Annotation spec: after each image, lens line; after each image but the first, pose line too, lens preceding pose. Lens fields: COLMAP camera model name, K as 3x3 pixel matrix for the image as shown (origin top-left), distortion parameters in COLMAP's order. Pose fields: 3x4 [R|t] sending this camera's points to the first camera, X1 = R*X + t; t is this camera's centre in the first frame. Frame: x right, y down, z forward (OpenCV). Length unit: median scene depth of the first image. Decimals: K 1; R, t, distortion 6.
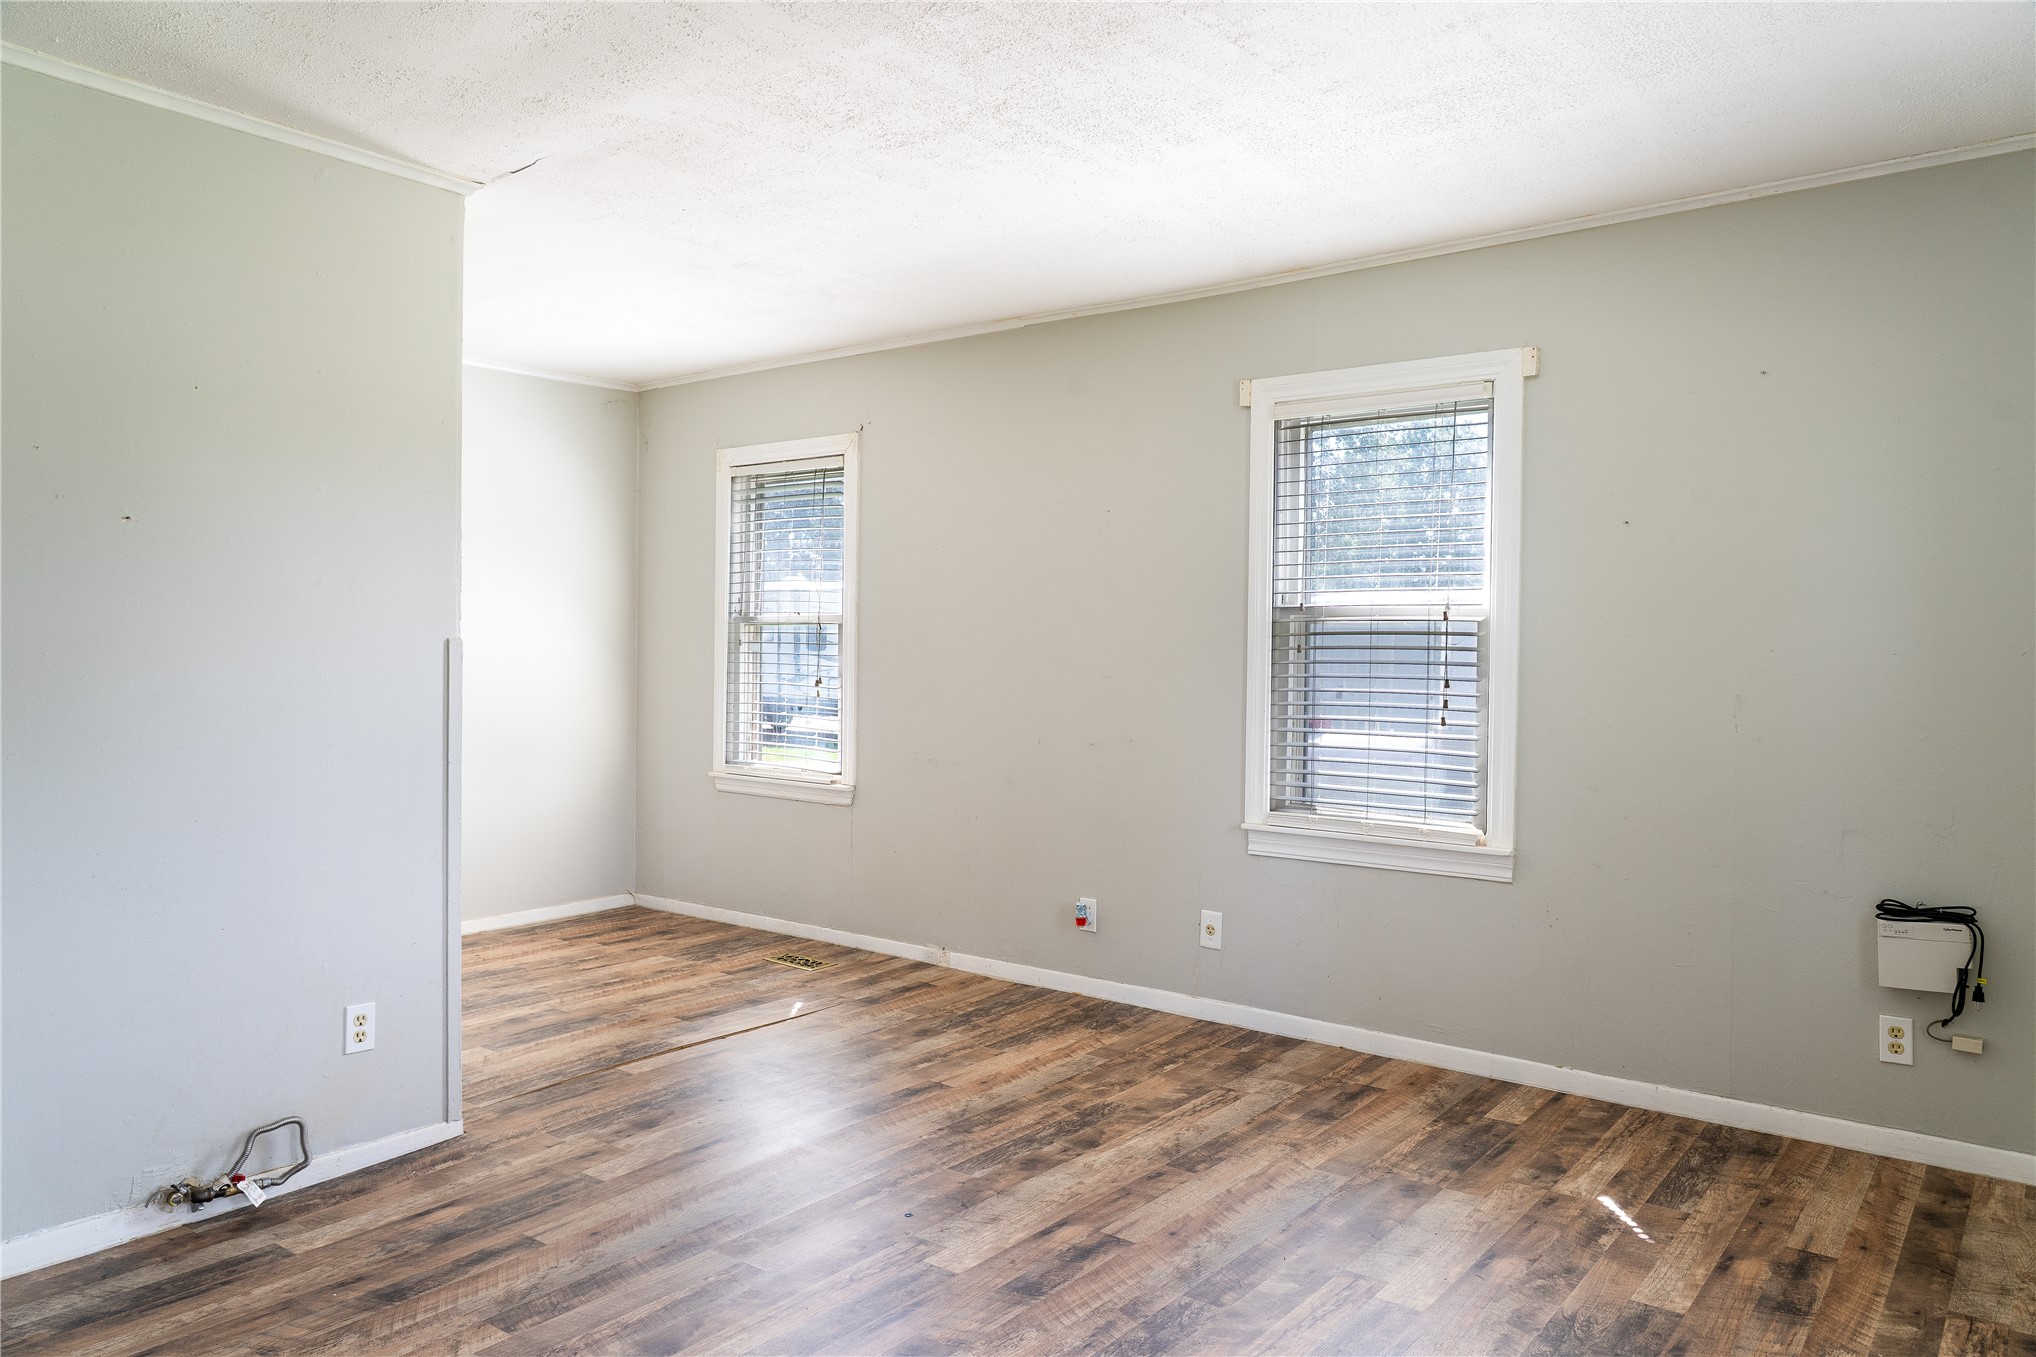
lens RADIAL K [[1396.2, 0, 1002.7], [0, 1396.2, 671.3], [0, 0, 1]] dist [-0.023776, 0.010490]
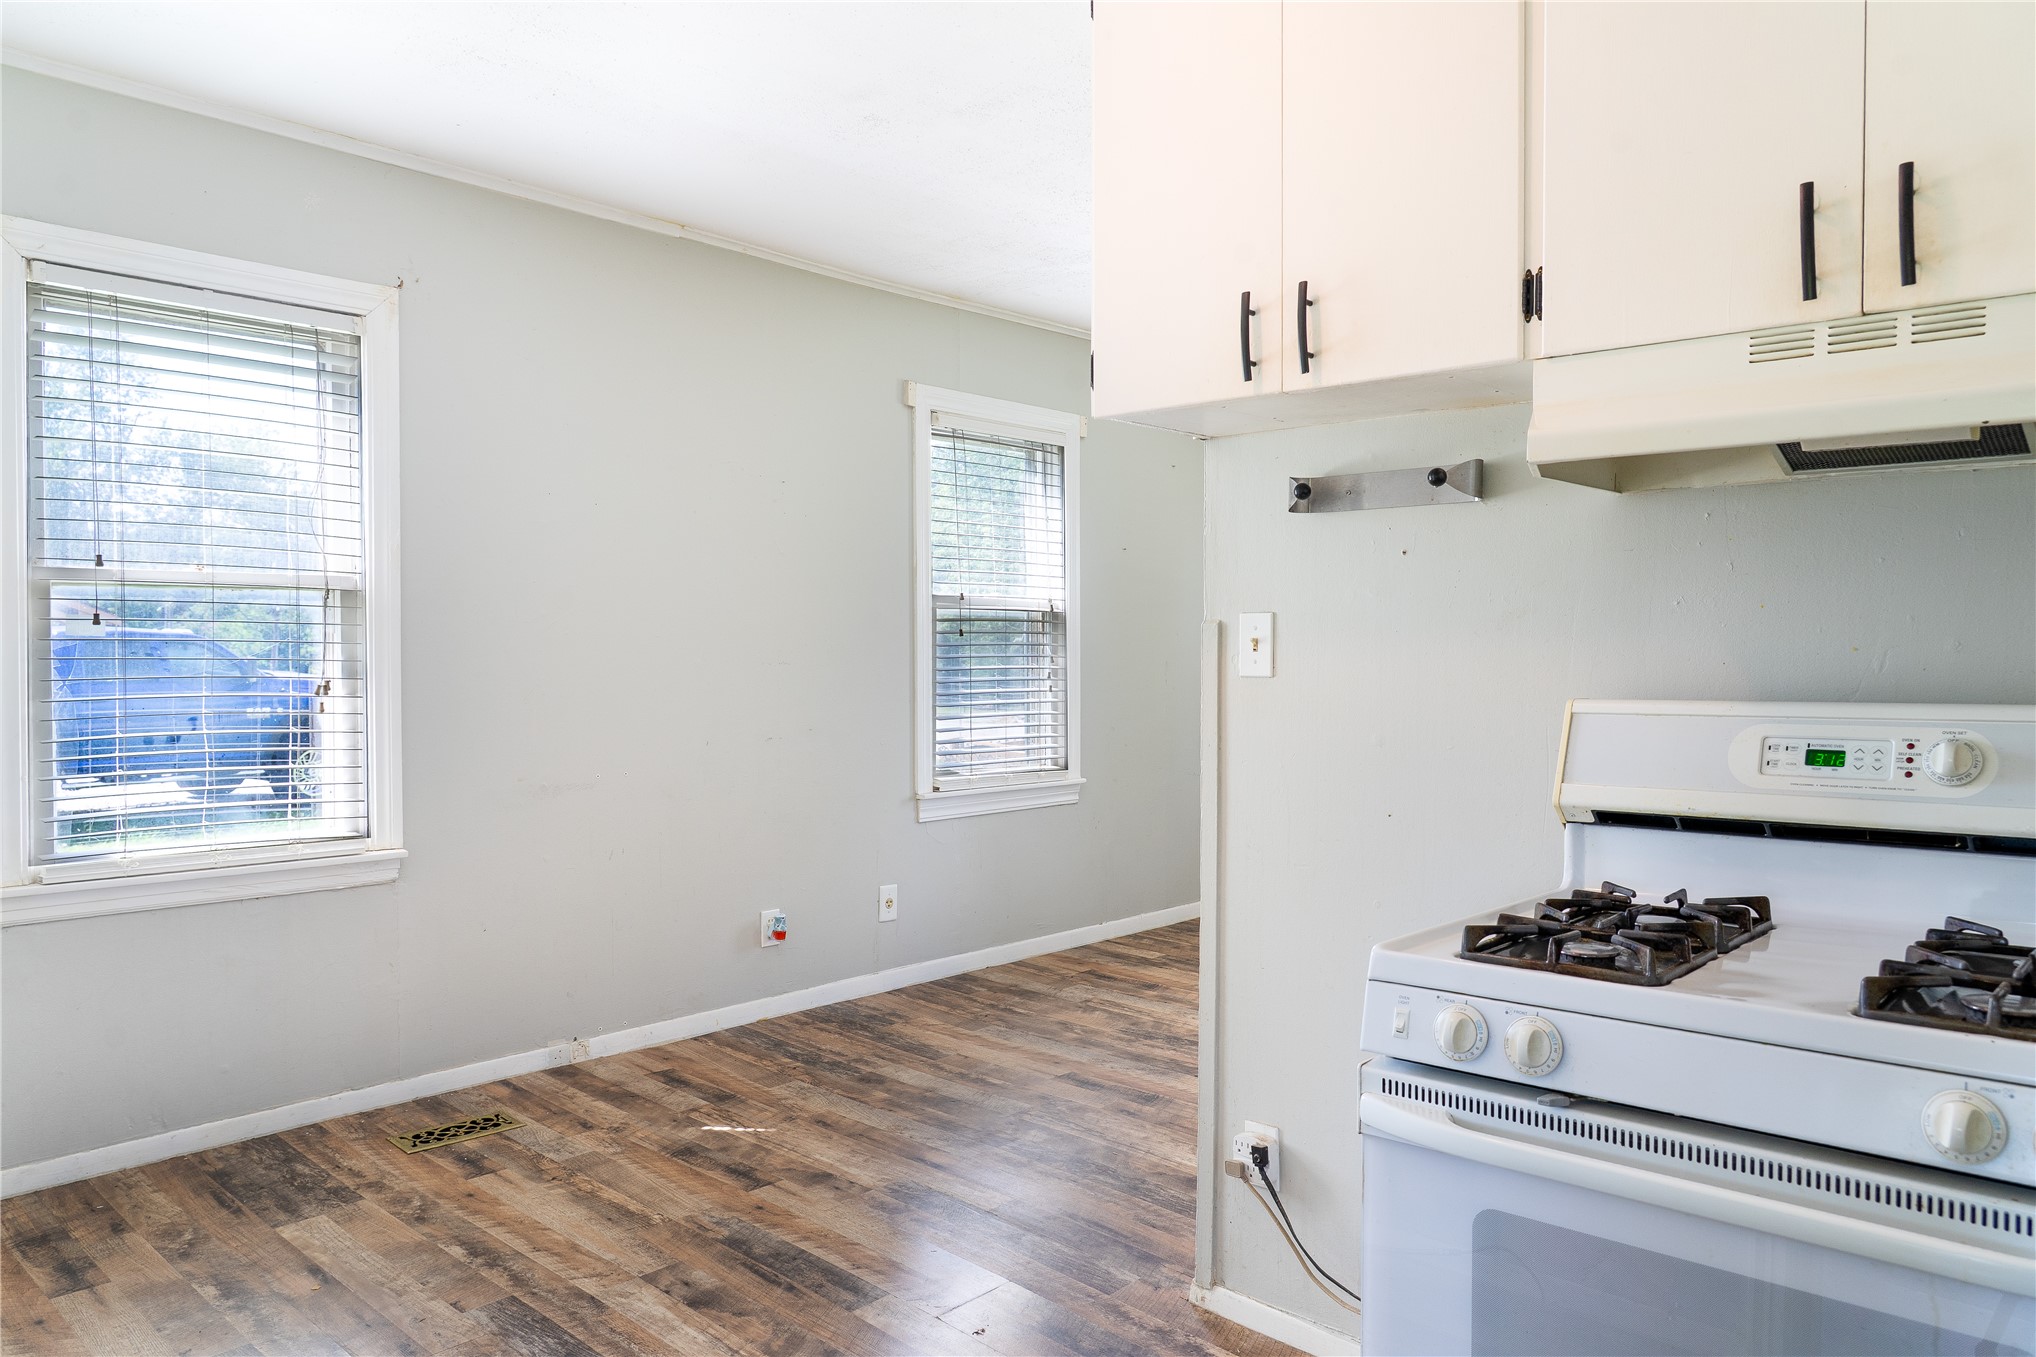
lens RADIAL K [[1396.2, 0, 1052.8], [0, 1396.2, 651.5], [0, 0, 1]] dist [-0.023776, 0.010490]
pose [[0.059910, -0.006522, 0.998182, -0.893473], [0.021075, 0.999764, 0.005267, -0.003756], [-0.997981, 0.020721, 0.060034, 0.831728]]
